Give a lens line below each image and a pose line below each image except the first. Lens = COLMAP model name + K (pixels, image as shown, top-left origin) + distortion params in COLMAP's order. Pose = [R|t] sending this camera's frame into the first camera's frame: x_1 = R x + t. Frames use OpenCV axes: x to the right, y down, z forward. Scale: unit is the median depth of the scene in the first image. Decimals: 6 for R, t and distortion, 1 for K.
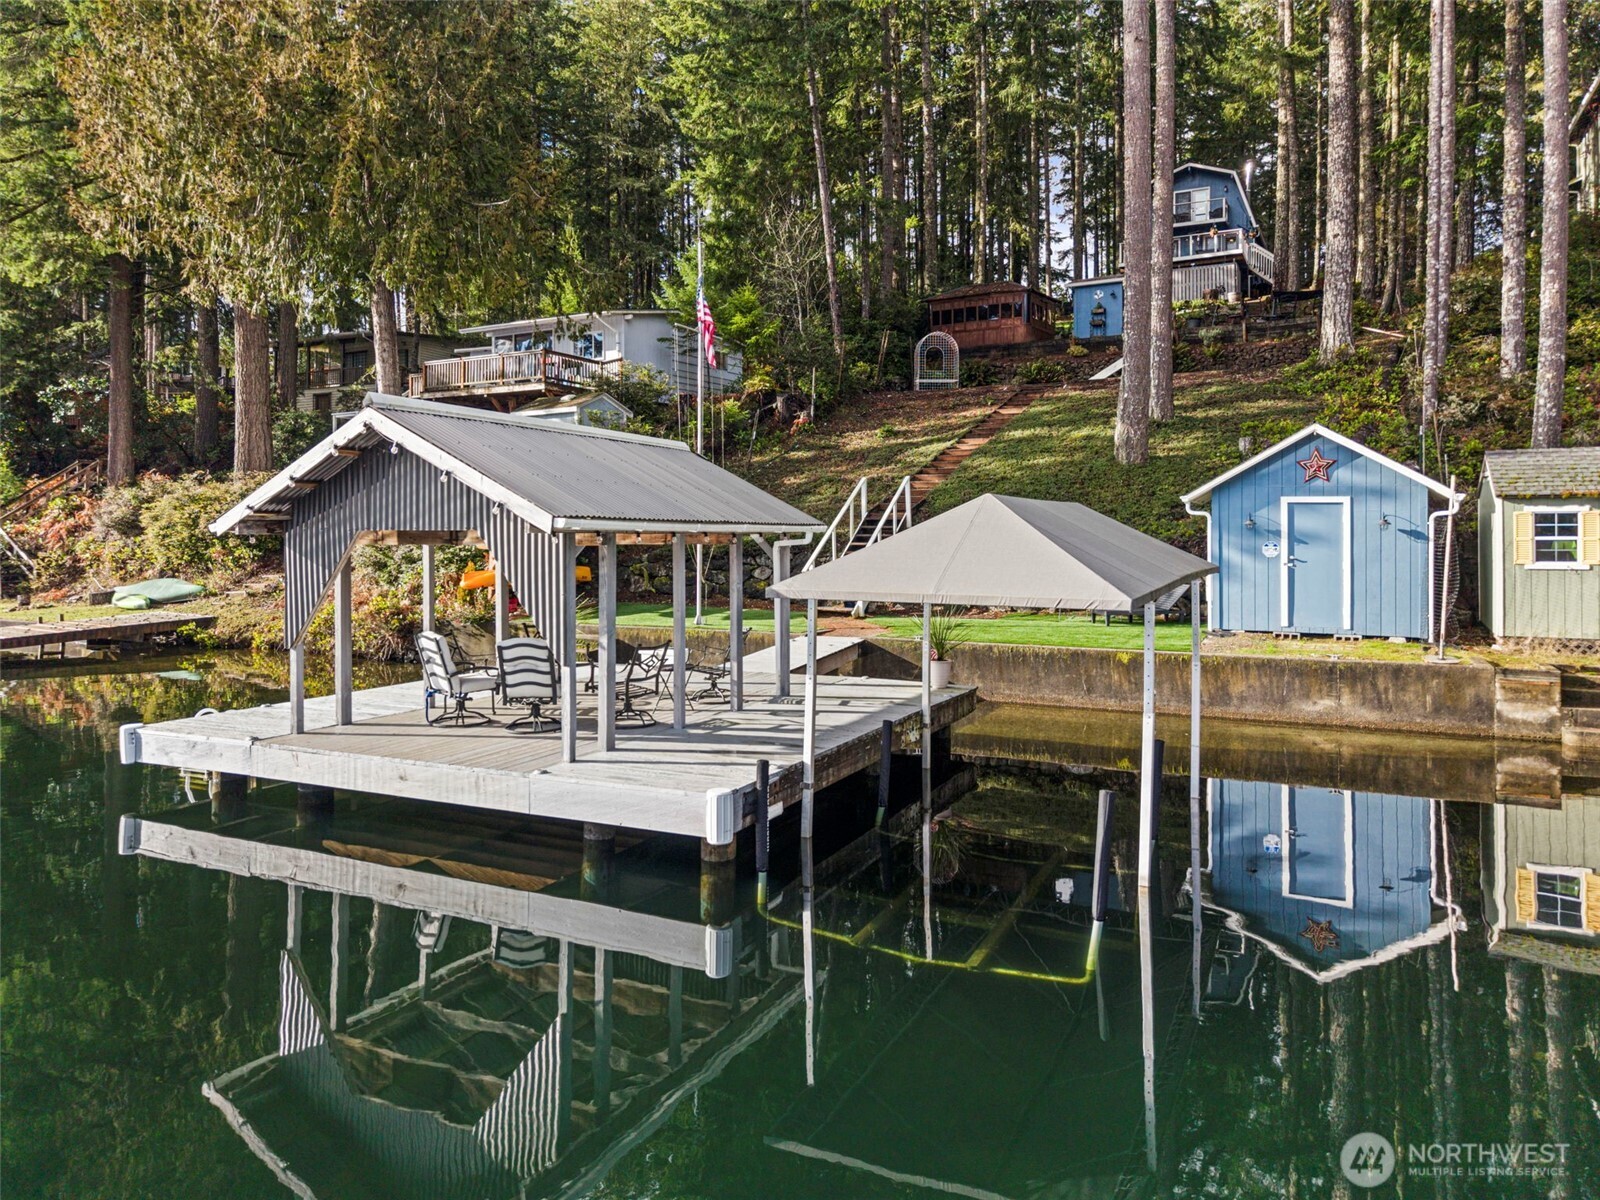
lens RADIAL K [[1107.8, 0, 800.0], [0, 1107.8, 600.0], [0, 0, 1]] dist [-0.124985, -0.000459]
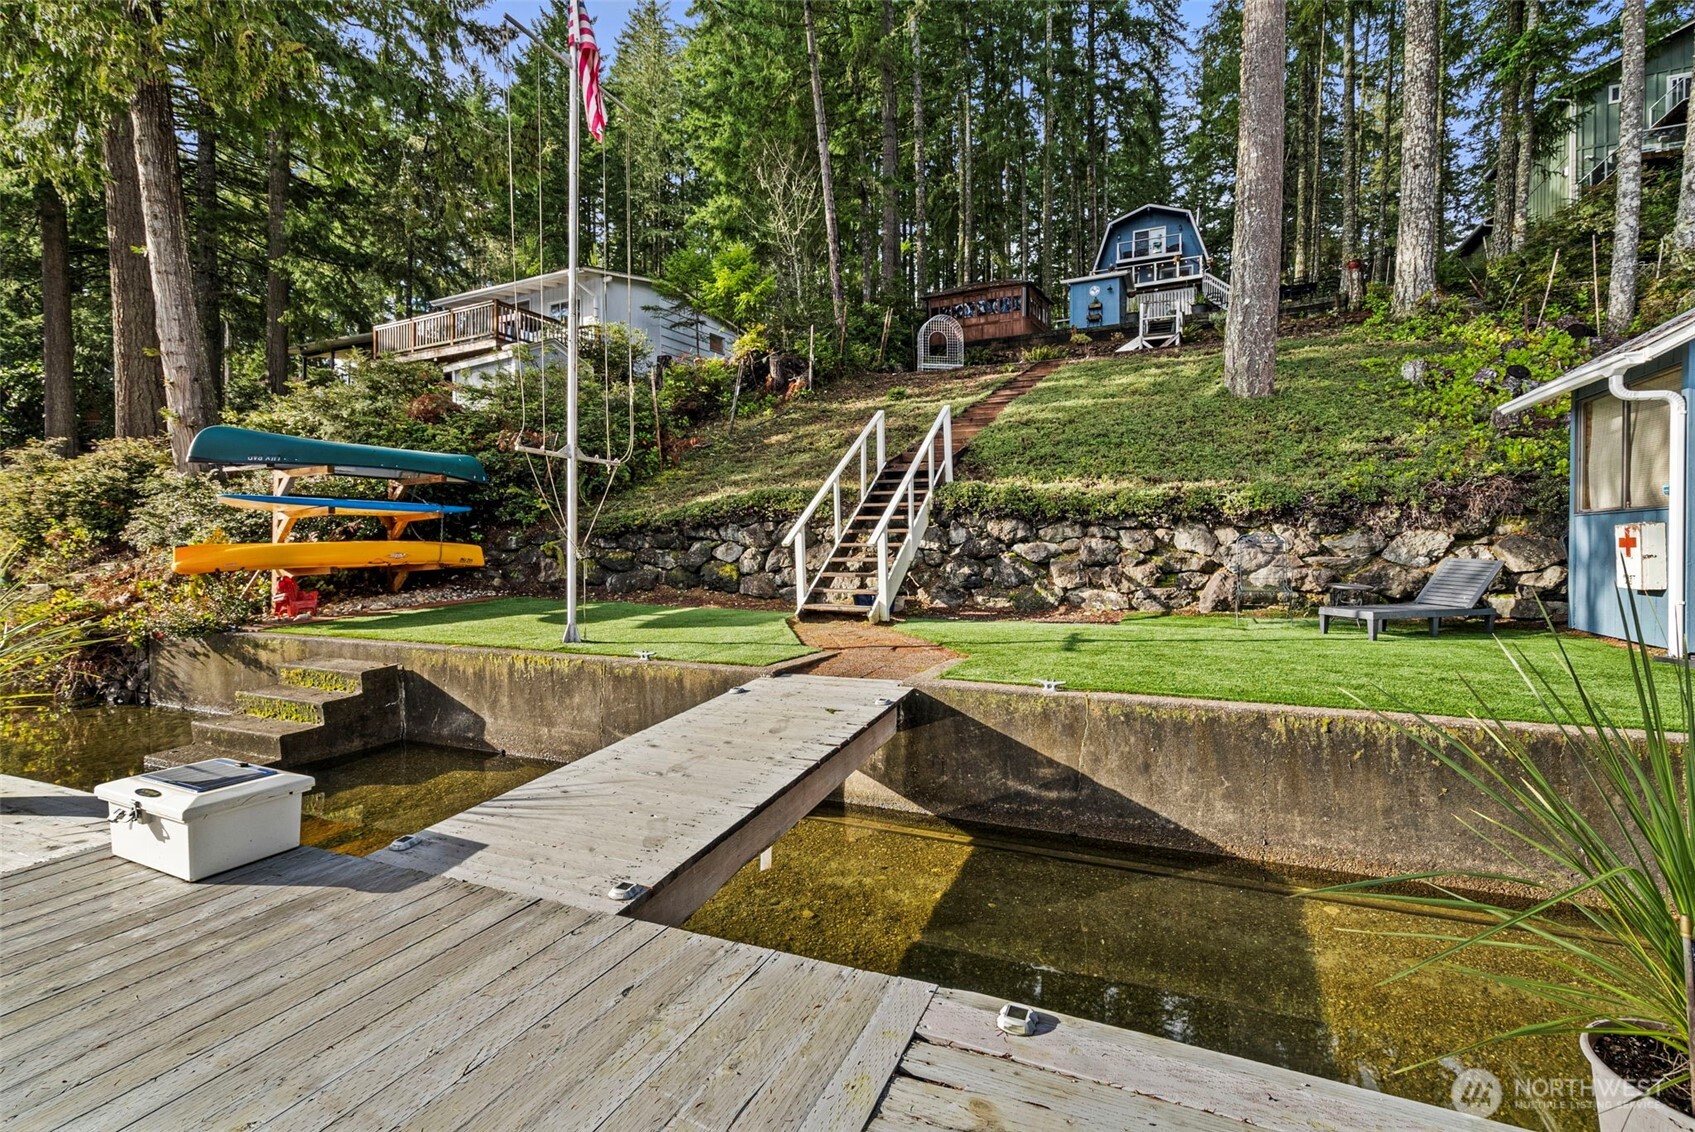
lens RADIAL K [[777.5, 0, 840.4], [0, 777.5, 548.7], [0, 0, 1]] dist [-0.001777, 0.000298]
pose [[0.999271, -0.002469, 0.038108, 0.011379], [0.004578, 0.998456, -0.055366, -0.000124], [-0.037912, 0.055500, 0.997739, 0.402264]]
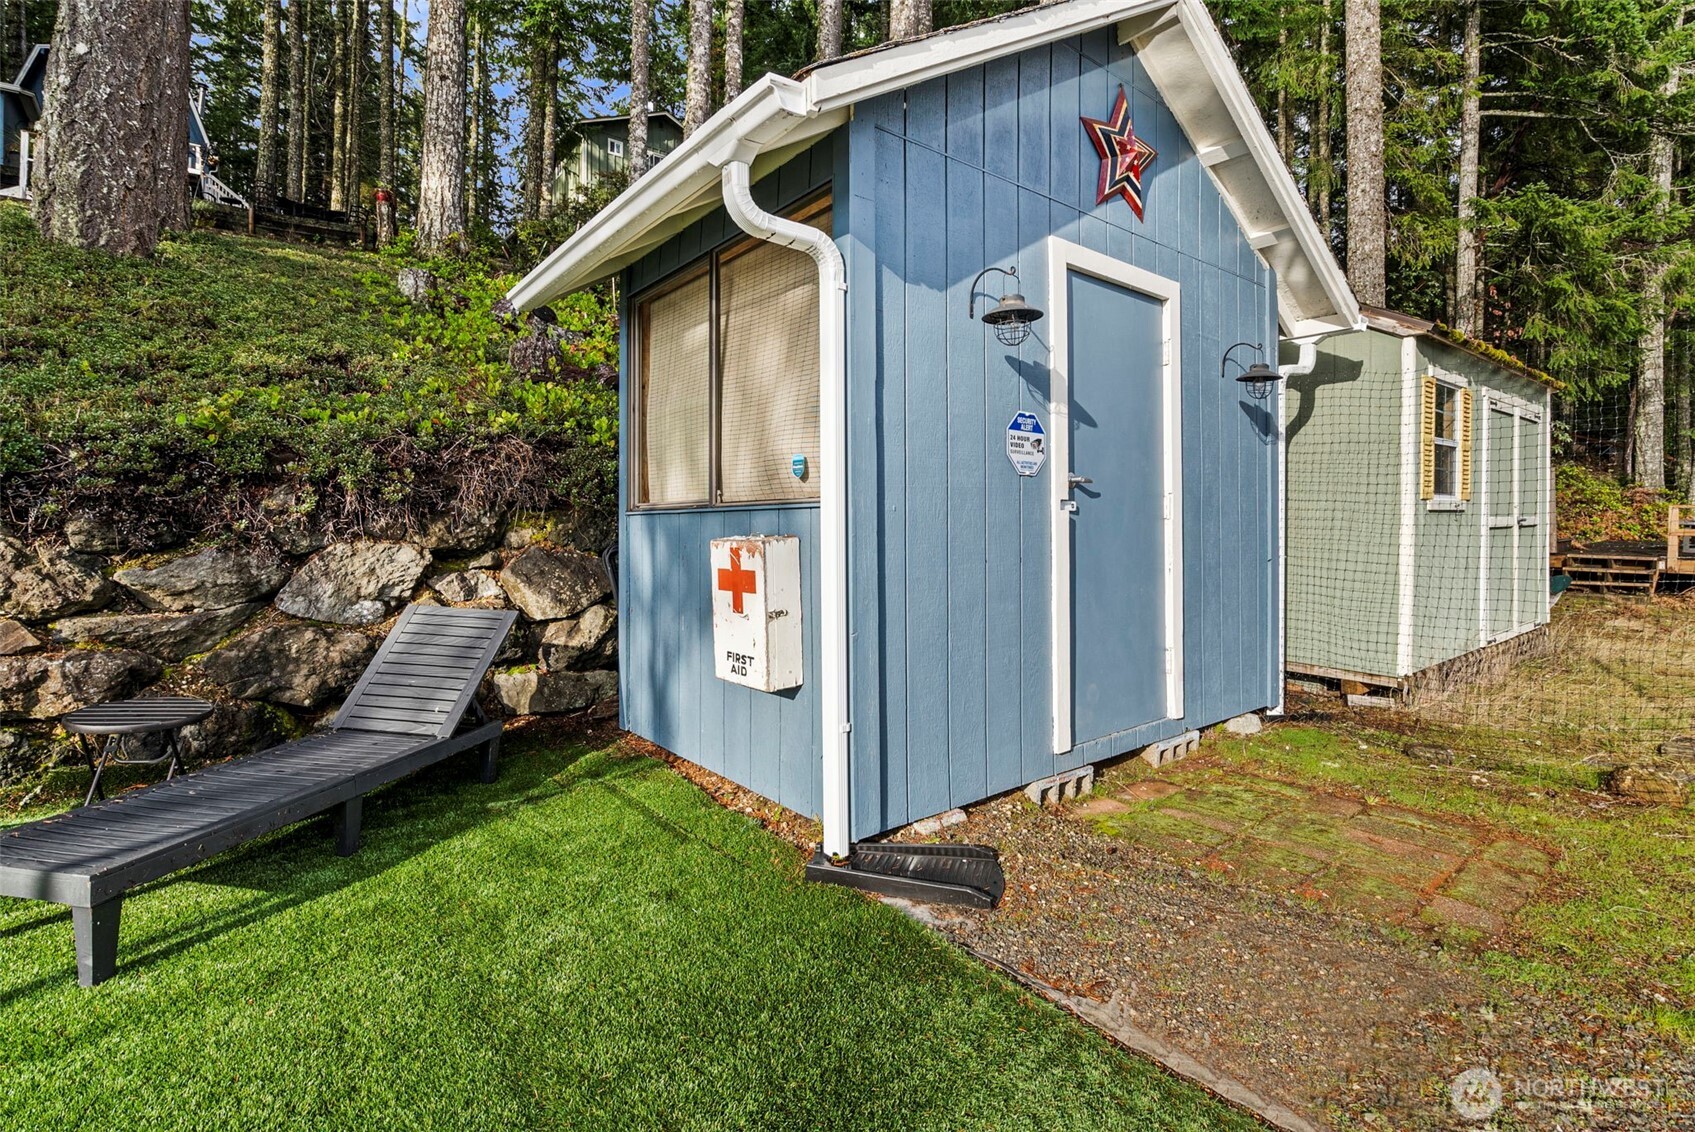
lens RADIAL K [[810.4, 0, 851.0], [0, 810.4, 514.3], [0, 0, 1]] dist [-0.001947, 0.000513]
pose [[0.441500, 0.007835, 0.897227, 0.144496], [0.064327, 0.997112, -0.040361, -0.014882], [-0.894952, 0.075535, 0.439722, 0.541313]]
